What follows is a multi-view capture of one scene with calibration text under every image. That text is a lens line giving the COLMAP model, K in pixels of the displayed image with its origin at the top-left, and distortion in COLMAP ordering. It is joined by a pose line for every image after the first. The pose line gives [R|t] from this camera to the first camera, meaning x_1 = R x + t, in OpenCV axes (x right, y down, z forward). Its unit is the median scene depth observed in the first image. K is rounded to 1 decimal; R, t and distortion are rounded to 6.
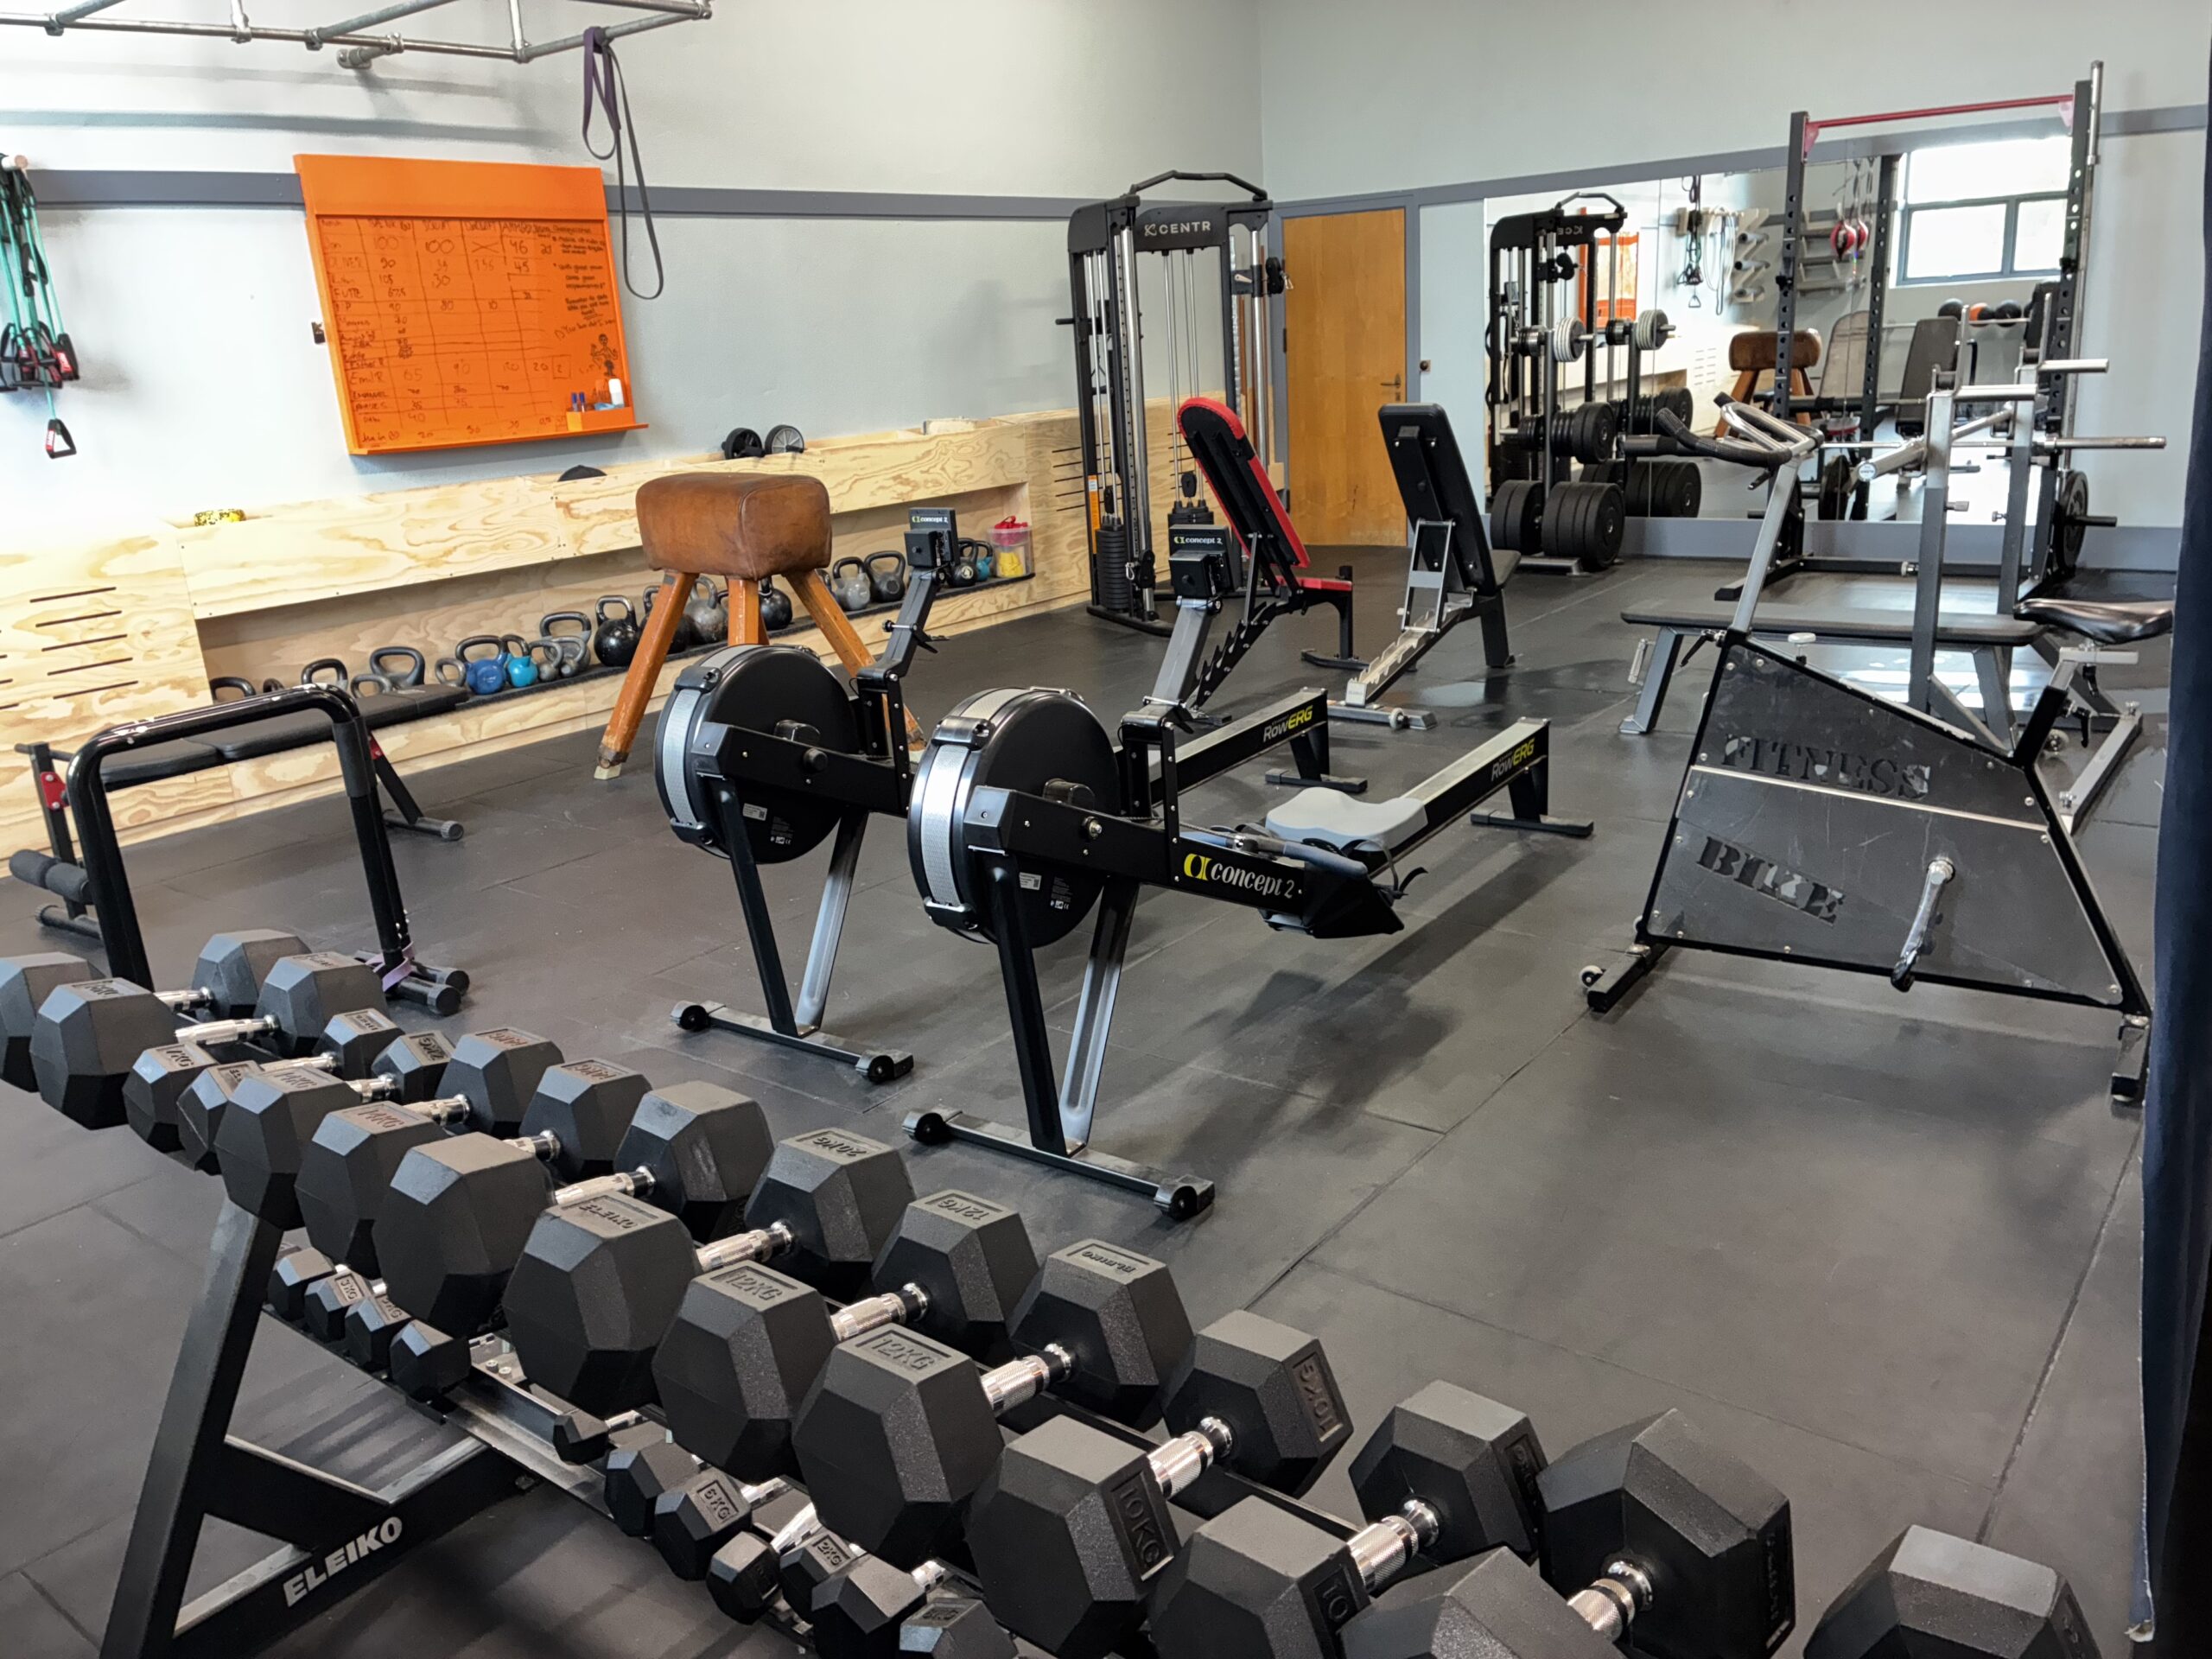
lens RADIAL K [[1657.6, 0, 1106.0], [0, 1657.6, 829.5], [0, 0, 1]] dist [-0.000618, 0.001879]
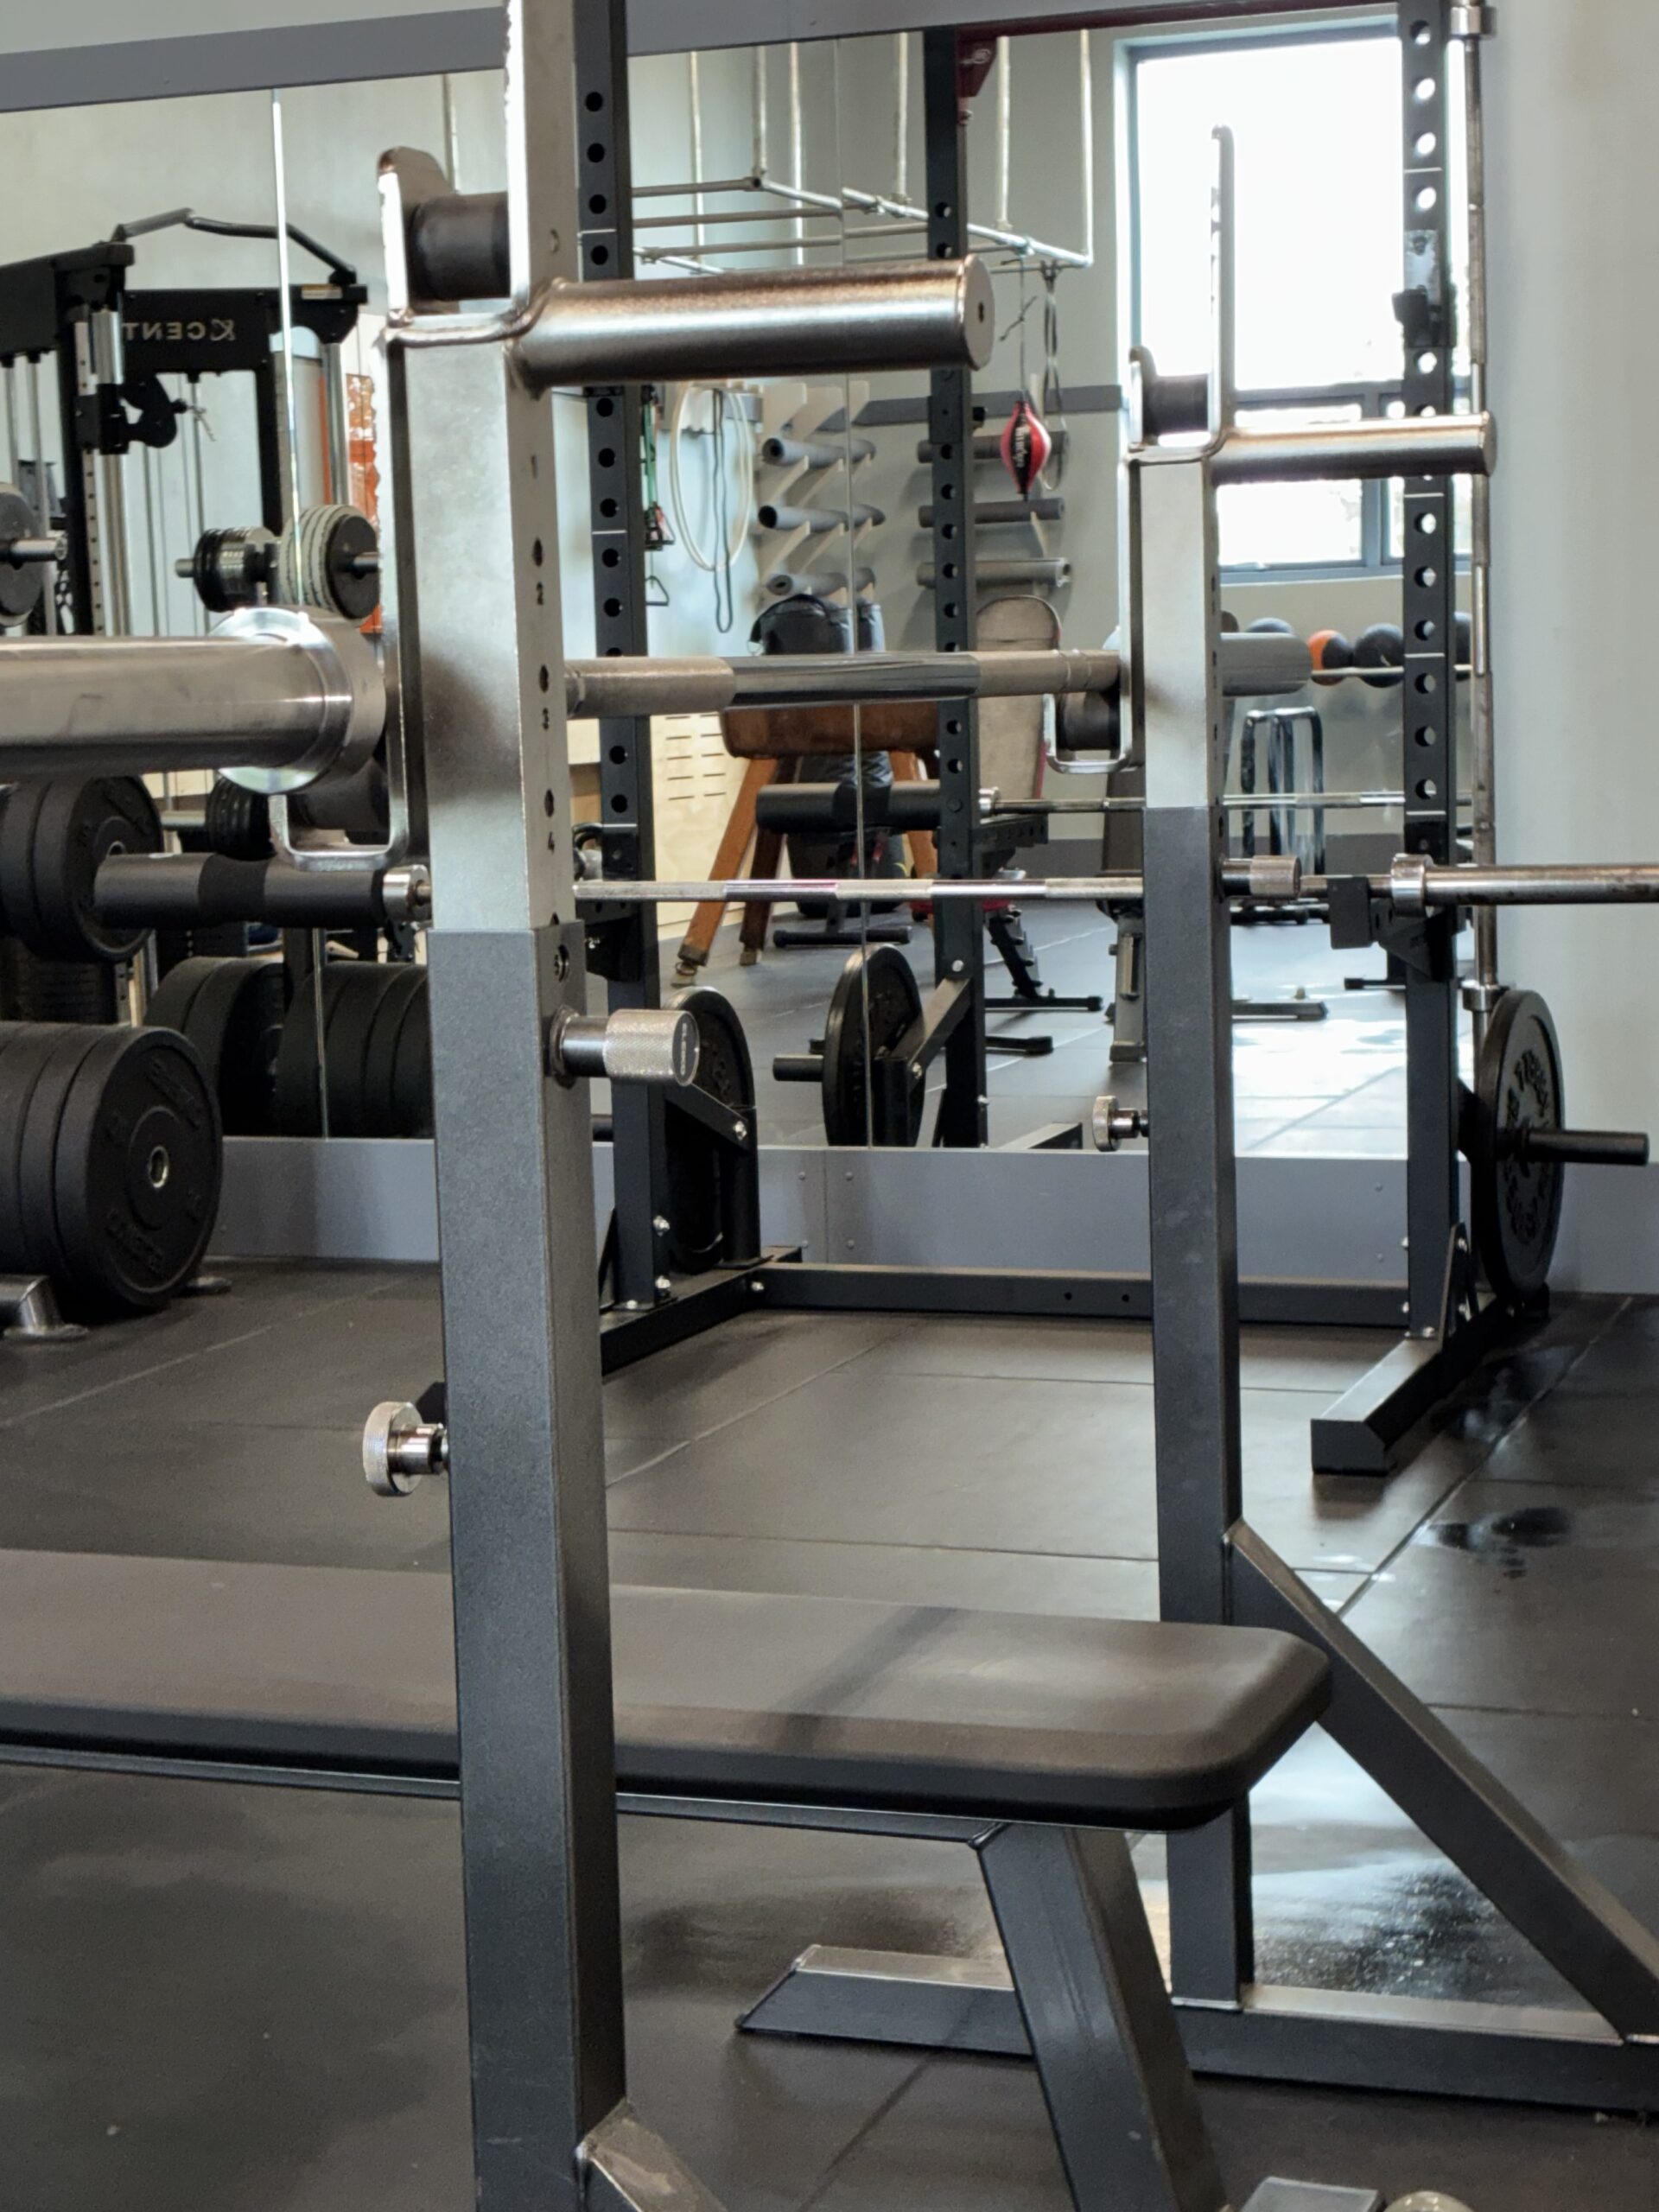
lens RADIAL K [[3900.3, 0, 829.5], [0, 3900.3, 1106.0], [0, 0, 1]] dist [-0.009573, 0.049585]
pose [[0.946467, 0.000194, 0.322799, 0.188792], [0.061834, 0.981373, -0.181889, -0.058018], [-0.316822, 0.192112, 0.928826, 0.304241]]
